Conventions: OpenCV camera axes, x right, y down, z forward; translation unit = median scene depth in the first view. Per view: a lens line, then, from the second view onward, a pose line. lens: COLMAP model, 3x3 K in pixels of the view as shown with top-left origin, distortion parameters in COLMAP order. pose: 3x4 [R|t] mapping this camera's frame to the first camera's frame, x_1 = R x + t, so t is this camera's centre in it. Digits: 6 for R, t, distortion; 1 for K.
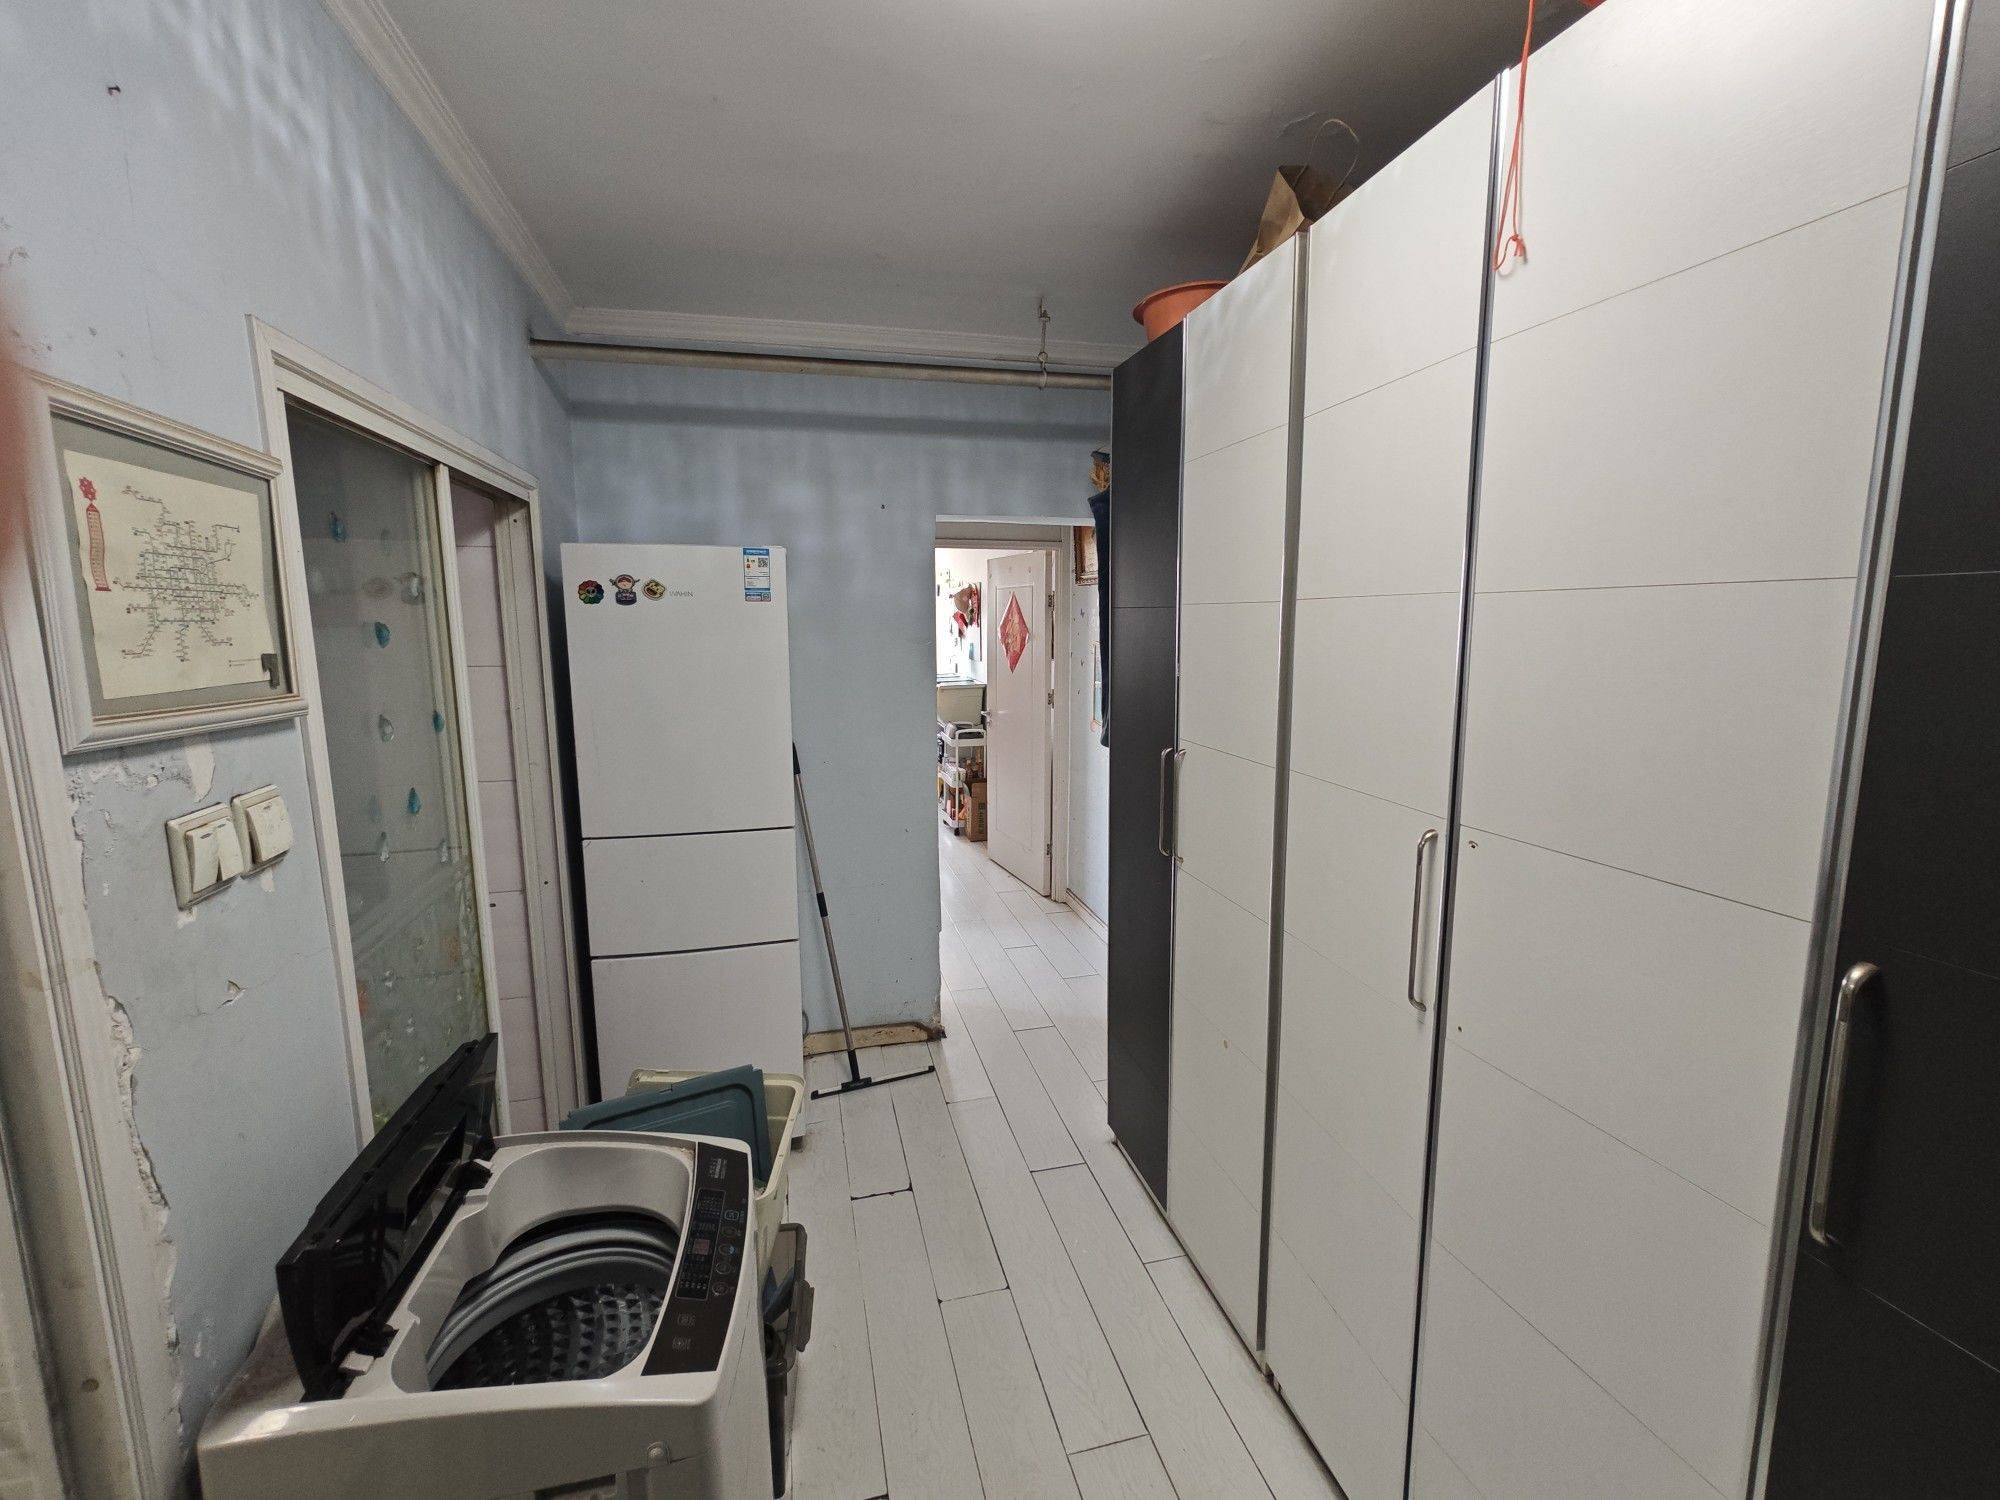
lens RADIAL K [[844.7, 0, 998.2], [0, 844.7, 723.5], [0, 0, 1]] dist [-0.000443, -0.000121]
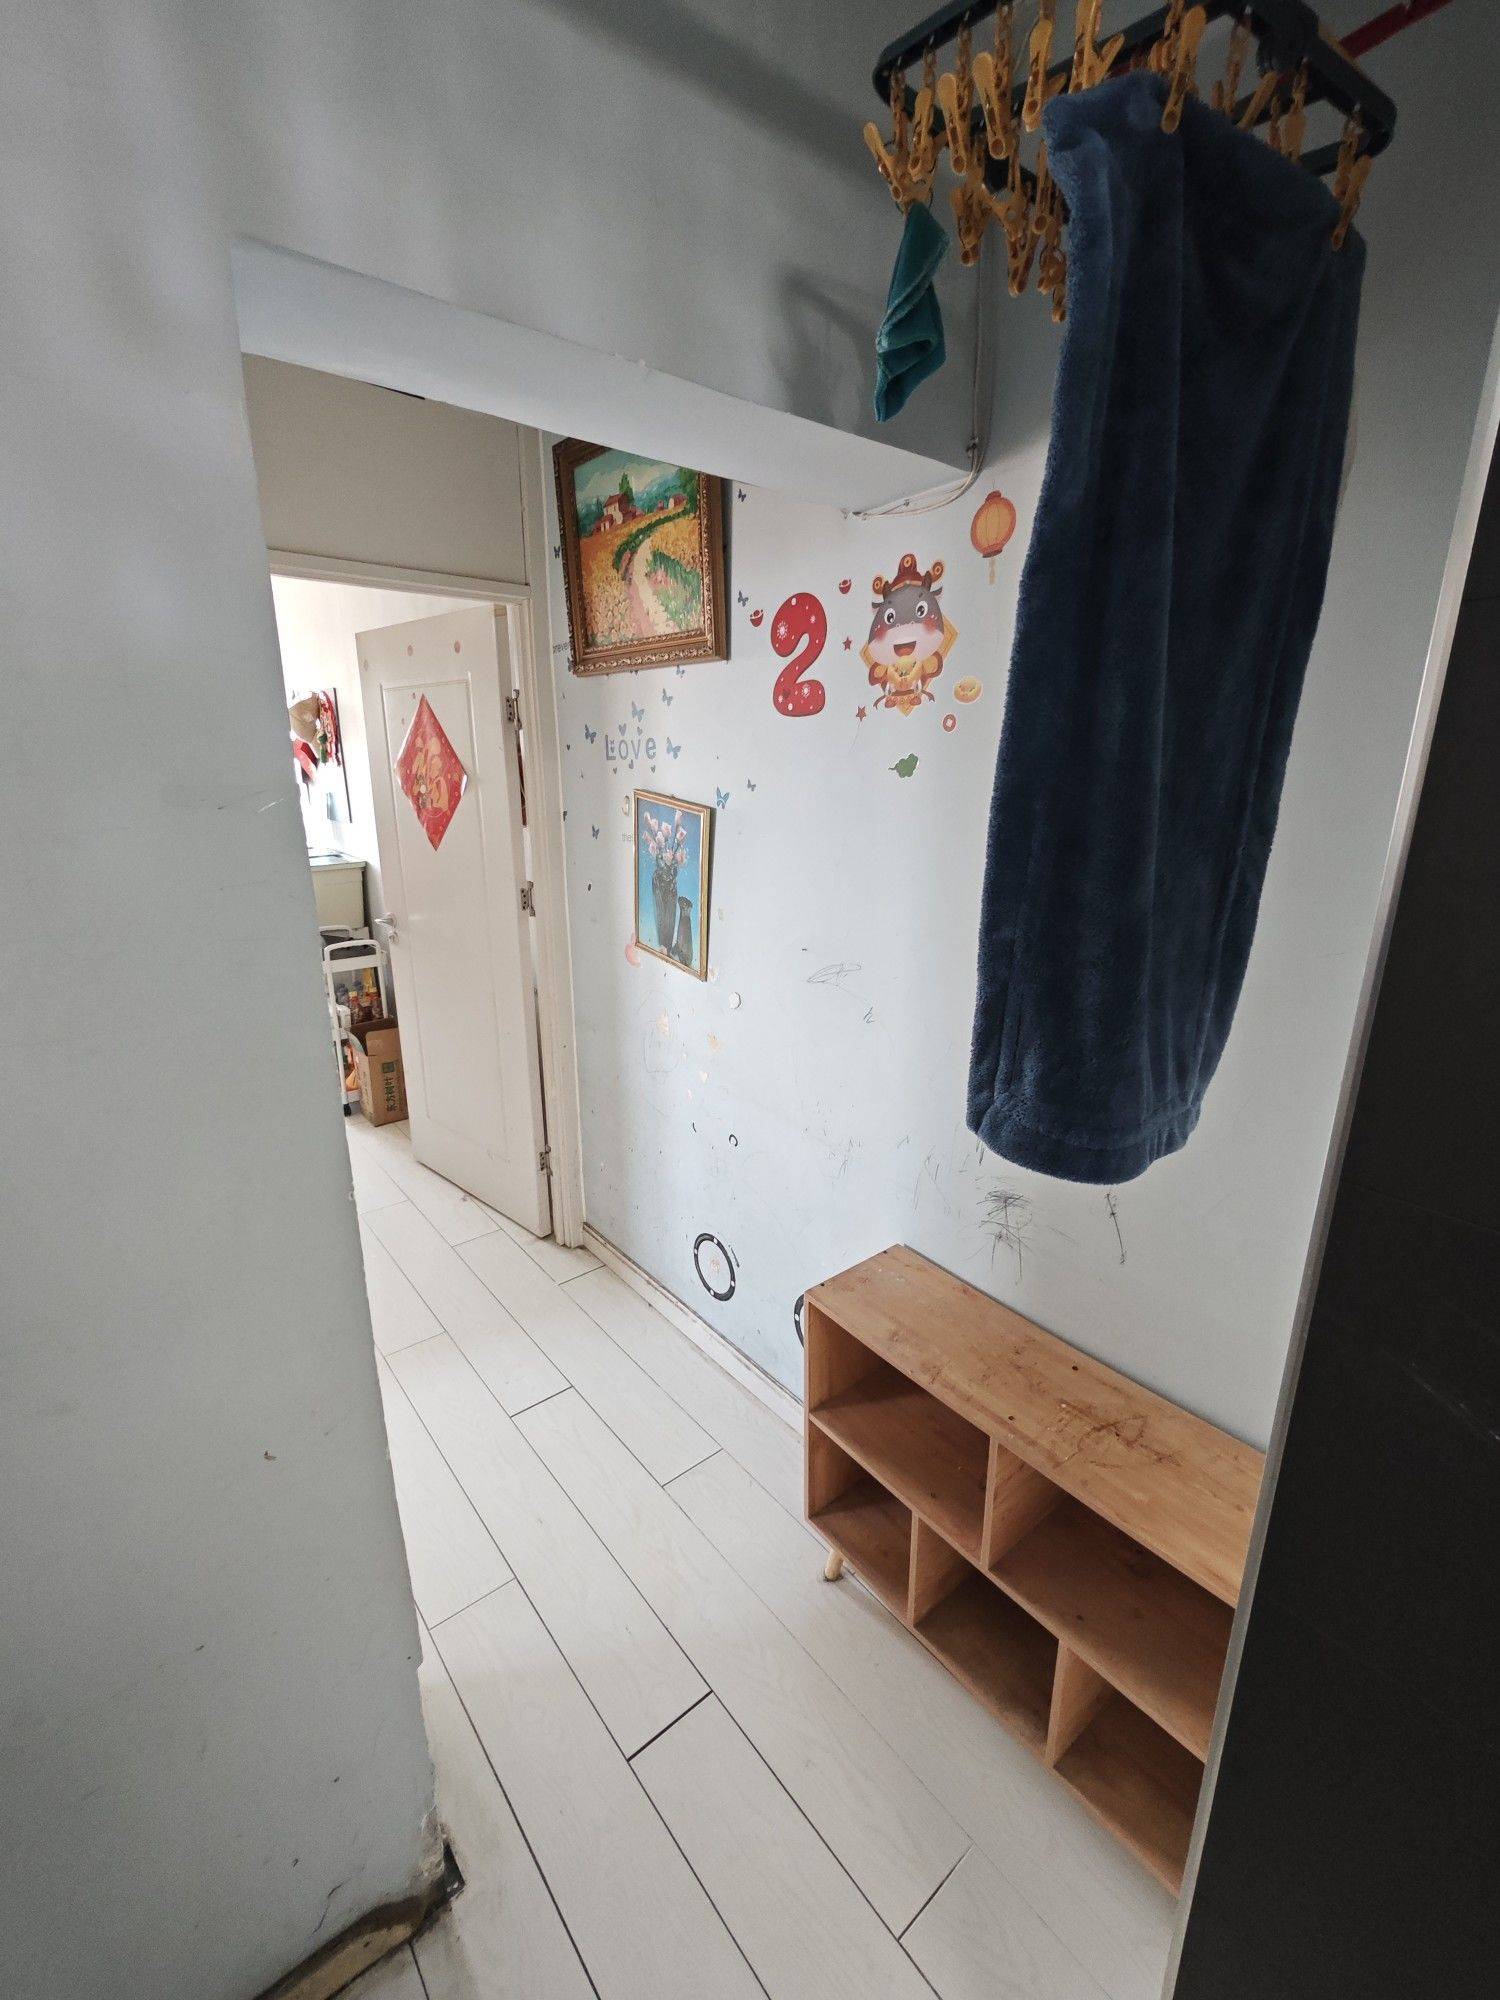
lens RADIAL K [[844.7, 0, 750.0], [0, 844.7, 1000.0], [0, 0, 1]] dist [-0.000443, -0.000121]
pose [[0.902179, -0.111700, 0.416648, -0.037378], [0.048281, 0.985970, 0.159787, -0.040510], [-0.428651, -0.124040, 0.894915, 0.402584]]
